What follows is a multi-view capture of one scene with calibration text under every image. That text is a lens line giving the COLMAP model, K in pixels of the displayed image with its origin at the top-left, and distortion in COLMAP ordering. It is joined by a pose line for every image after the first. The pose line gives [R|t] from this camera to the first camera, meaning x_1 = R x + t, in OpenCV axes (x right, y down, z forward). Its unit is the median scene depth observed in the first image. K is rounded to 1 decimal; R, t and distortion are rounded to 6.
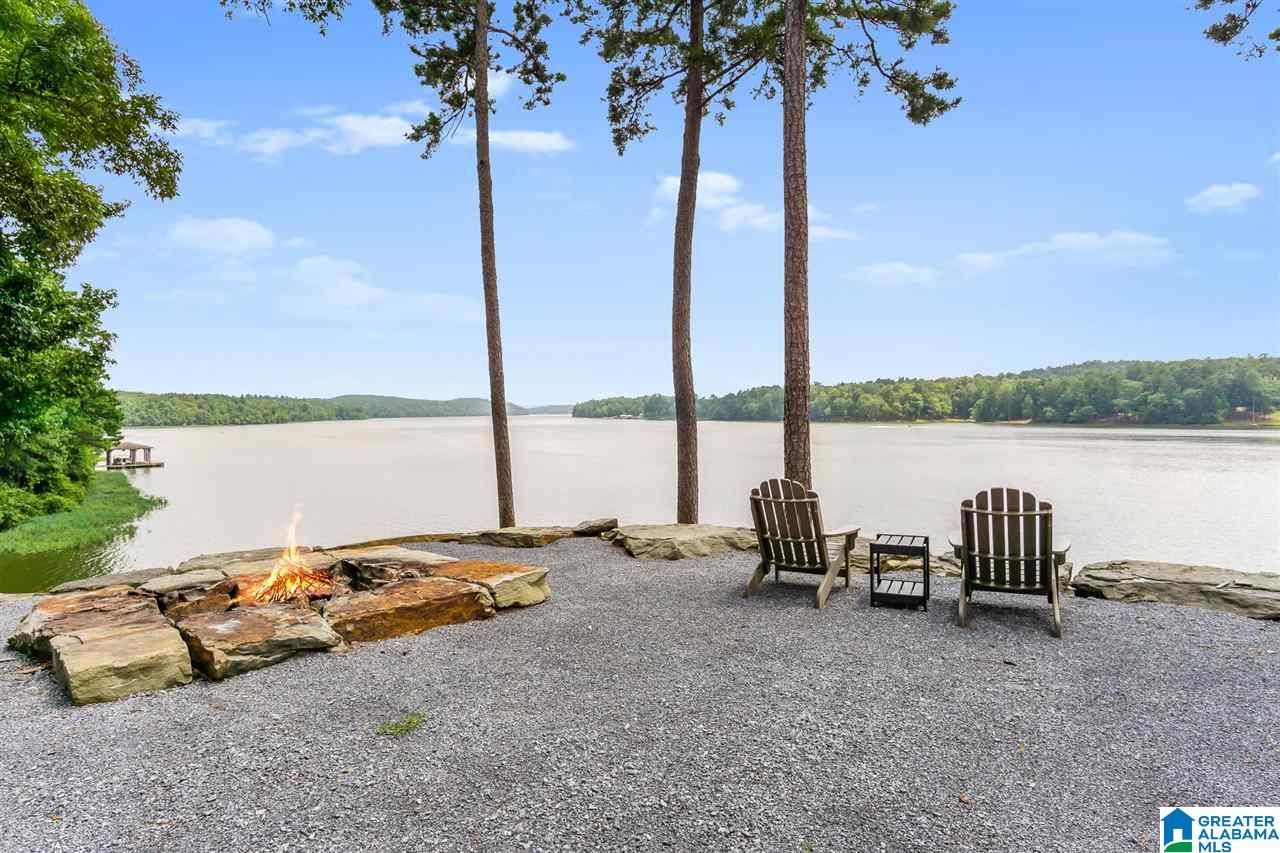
lens RADIAL K [[729.6, 0, 627.1], [0, 729.6, 414.2], [0, 0, 1]] dist [-0.019822, -0.002459]
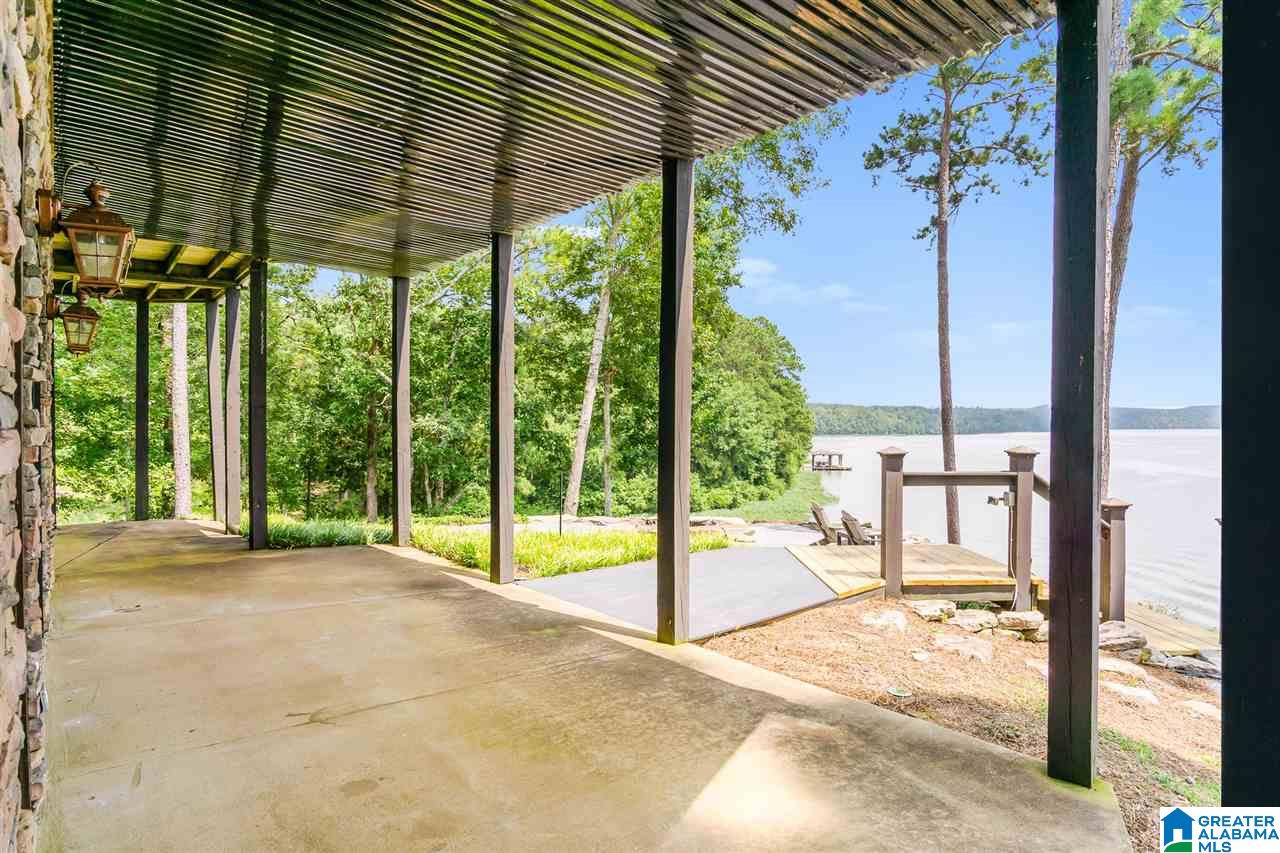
lens RADIAL K [[729.6, 0, 629.8], [0, 729.6, 431.3], [0, 0, 1]] dist [-0.019822, -0.002459]
pose [[0.616726, 0.019800, -0.786929, 0.158628], [-0.009894, 0.999800, 0.017403, -0.019002], [0.787116, -0.002947, 0.616799, -0.081448]]
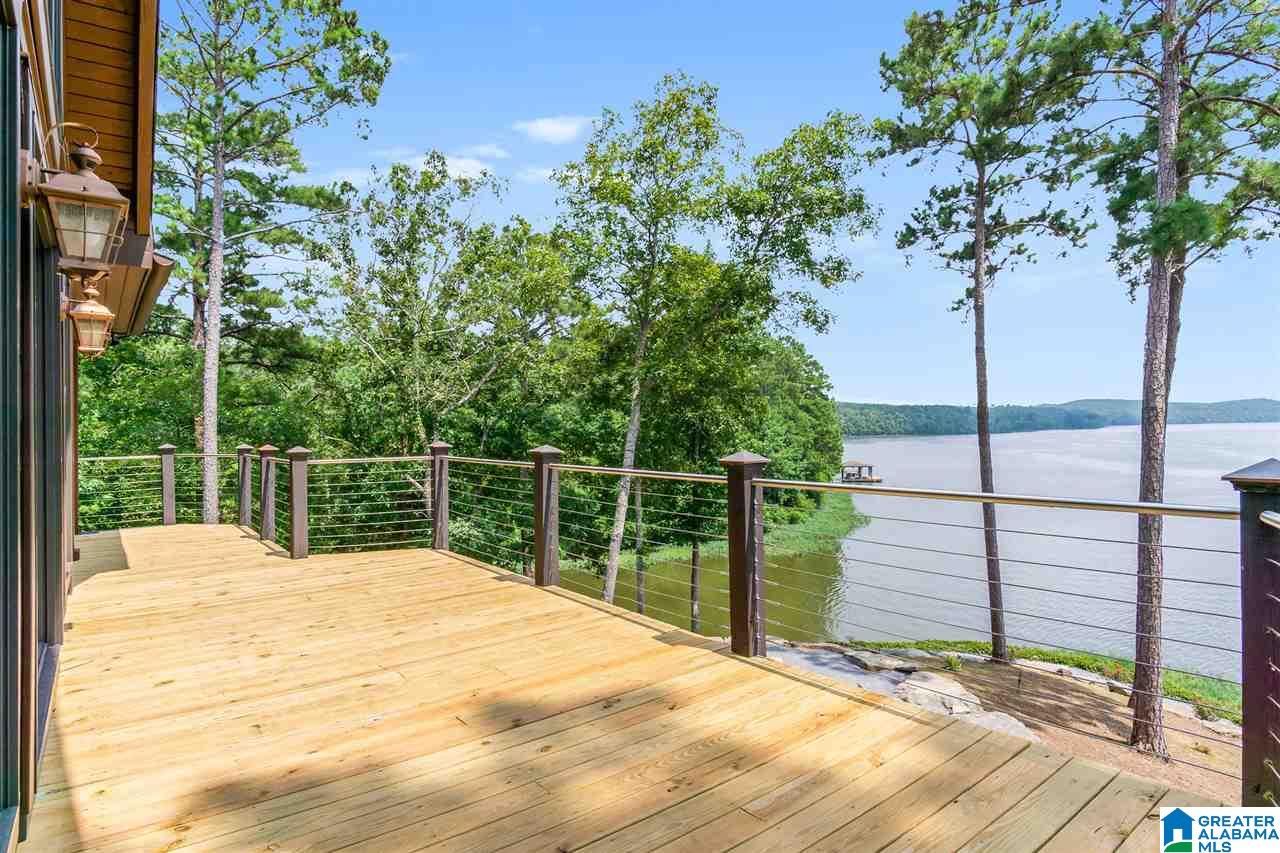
lens RADIAL K [[729.6, 0, 634.0], [0, 729.6, 412.5], [0, 0, 1]] dist [-0.019822, -0.002459]
pose [[0.593553, -0.006805, -0.804766, 0.151173], [0.006759, 0.999971, -0.003471, -0.073323], [0.804767, -0.003379, 0.593582, -0.079946]]
